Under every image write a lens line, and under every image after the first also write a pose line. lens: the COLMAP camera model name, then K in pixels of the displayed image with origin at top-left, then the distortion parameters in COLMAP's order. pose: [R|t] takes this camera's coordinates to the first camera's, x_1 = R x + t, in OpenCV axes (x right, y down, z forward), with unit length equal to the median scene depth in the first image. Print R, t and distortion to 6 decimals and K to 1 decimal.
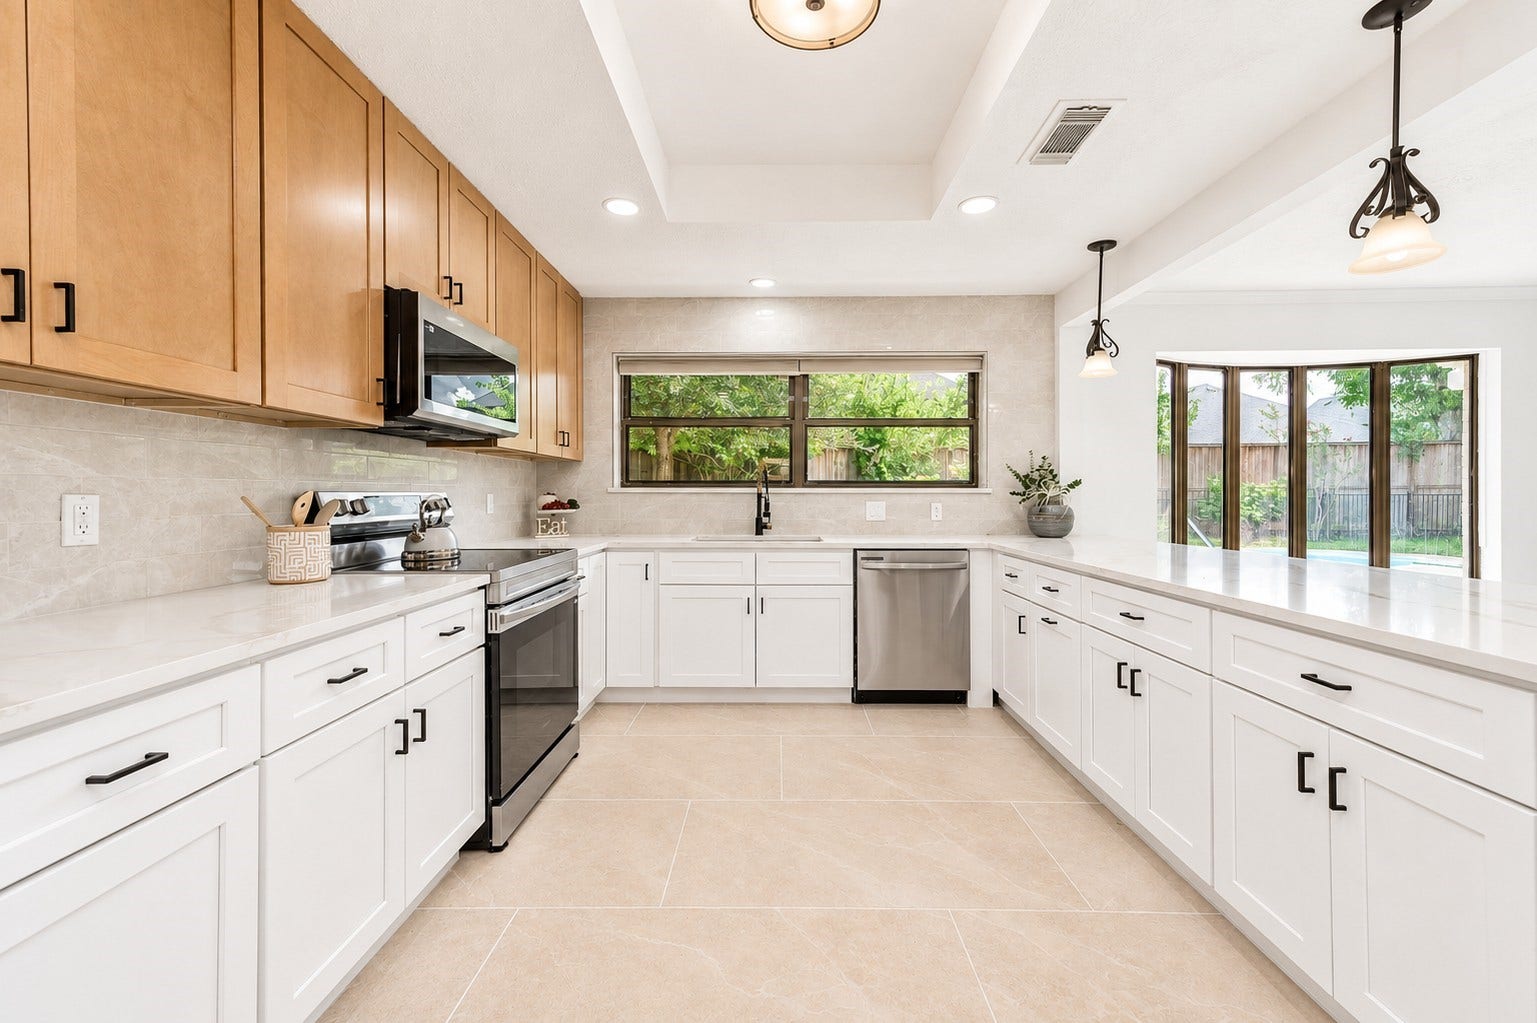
lens RADIAL K [[600.6, 0, 768.5], [0, 600.6, 511.5], [0, 0, 1]] dist [0.000551, -0.000005]
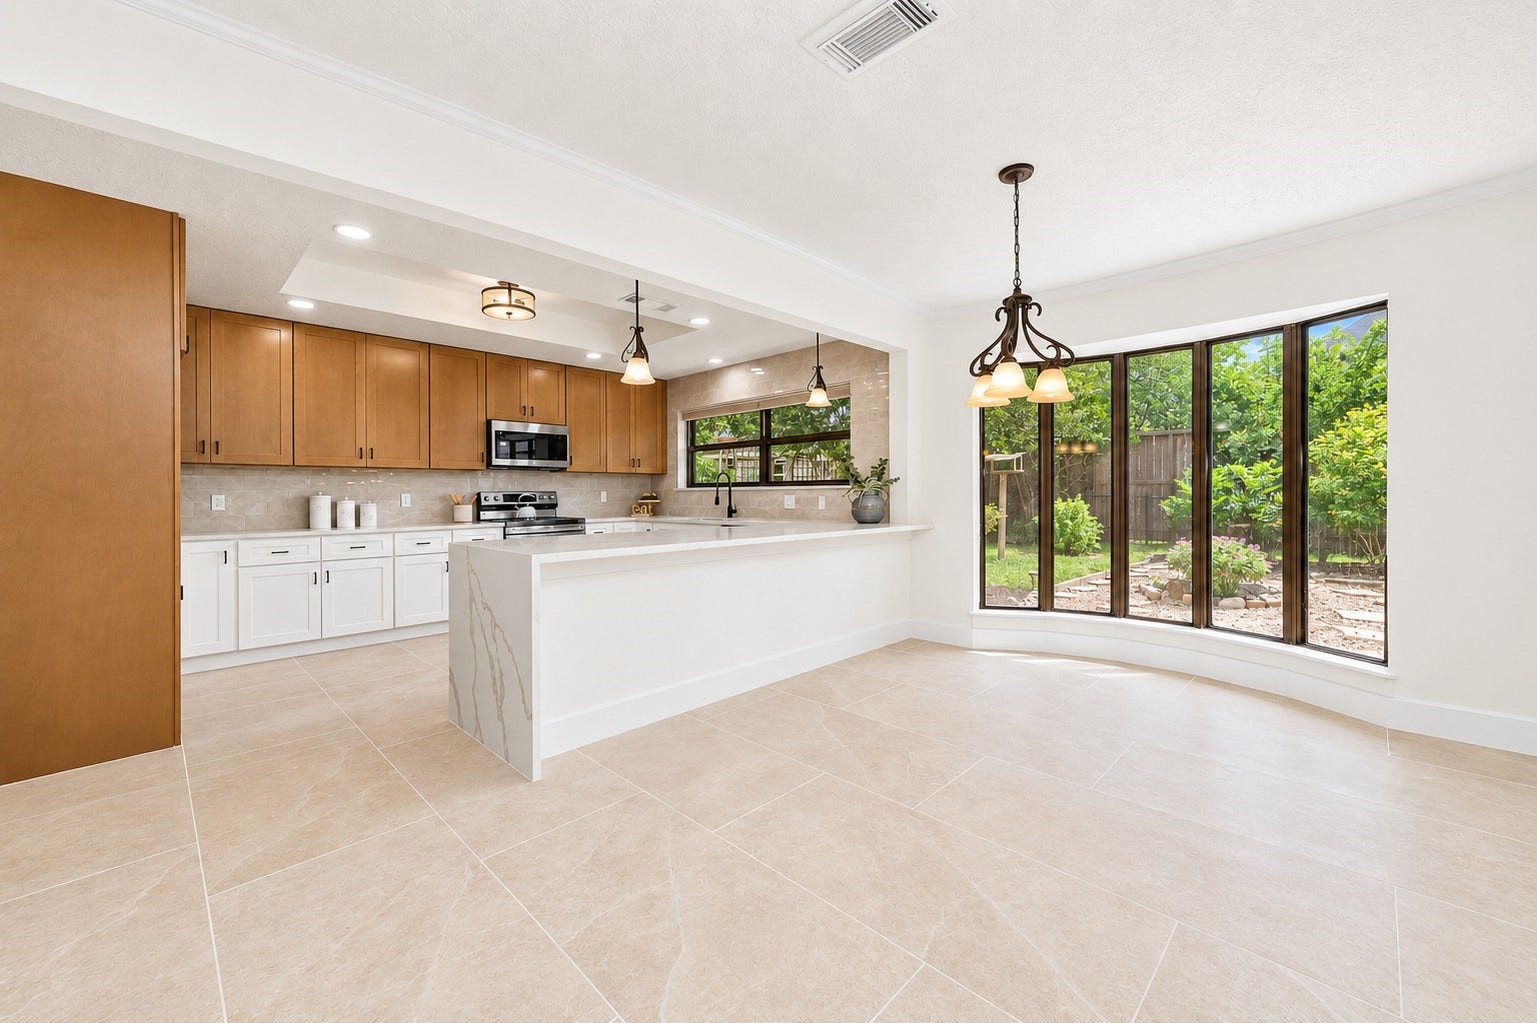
lens RADIAL K [[600.6, 0, 768.5], [0, 600.6, 511.5], [0, 0, 1]] dist [0.000551, -0.000005]
pose [[0.739938, 0.011253, -0.672581, 1.117604], [-0.008916, 0.999936, 0.006920, 0.012666], [0.672616, 0.000876, 0.739991, -0.098112]]
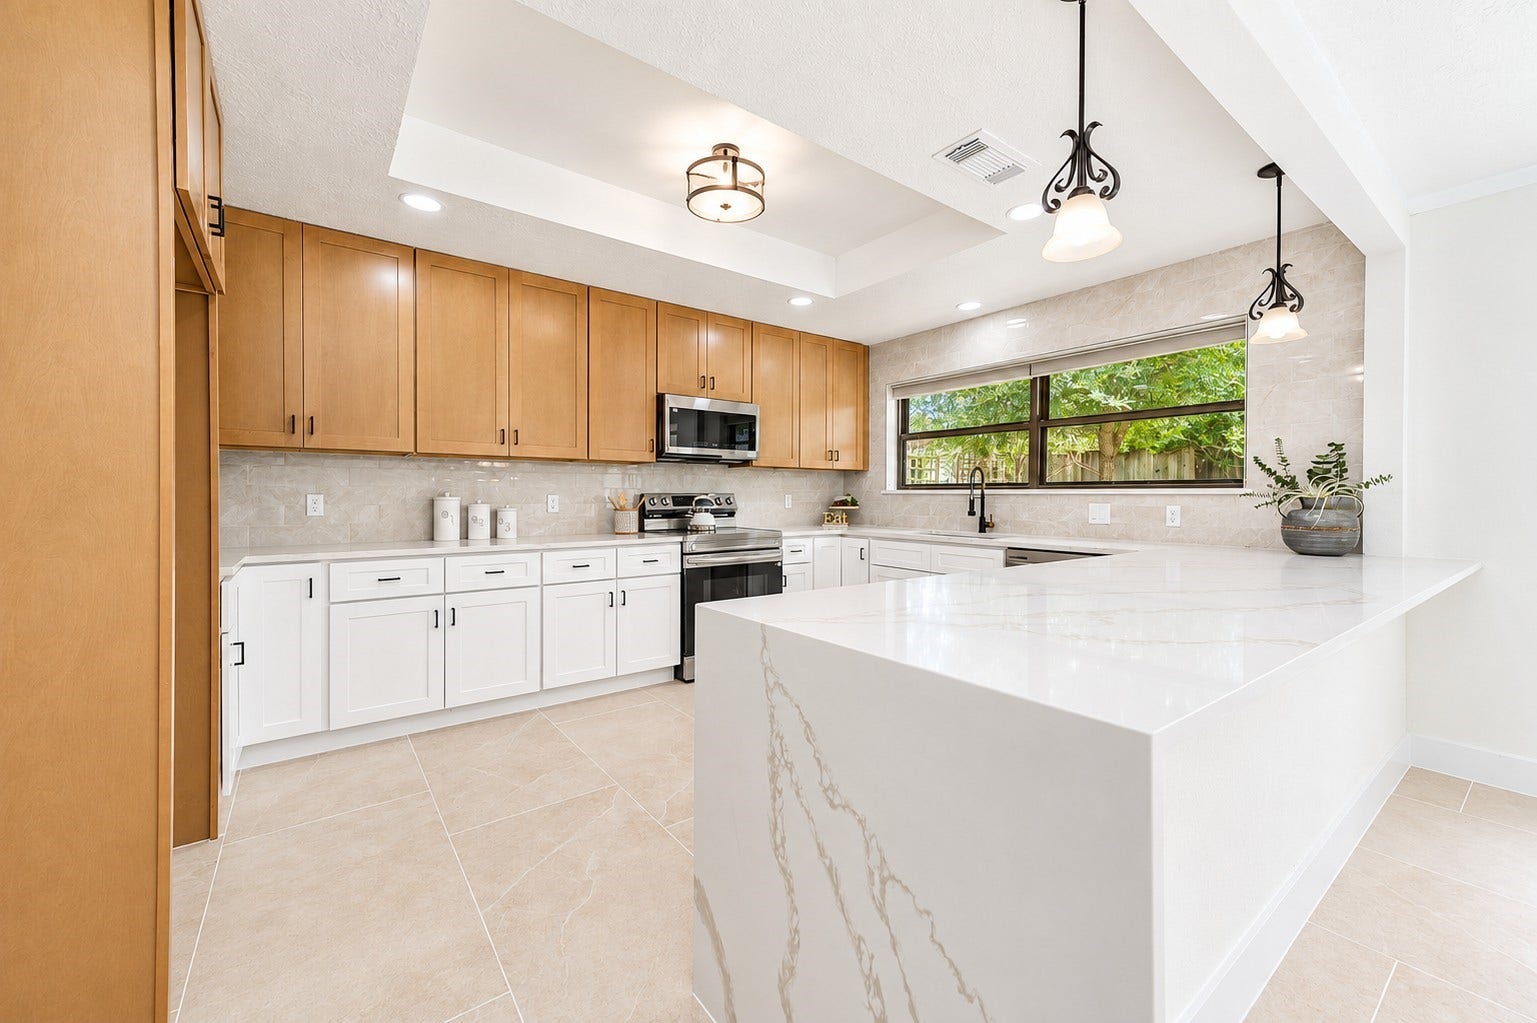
lens RADIAL K [[600.6, 0, 768.5], [0, 600.6, 511.5], [0, 0, 1]] dist [0.000551, -0.000005]
pose [[0.623384, 0.020165, -0.781655, 0.594611], [-0.024101, 0.999688, 0.006569, 0.002834], [0.781544, 0.014744, 0.623676, 0.013925]]
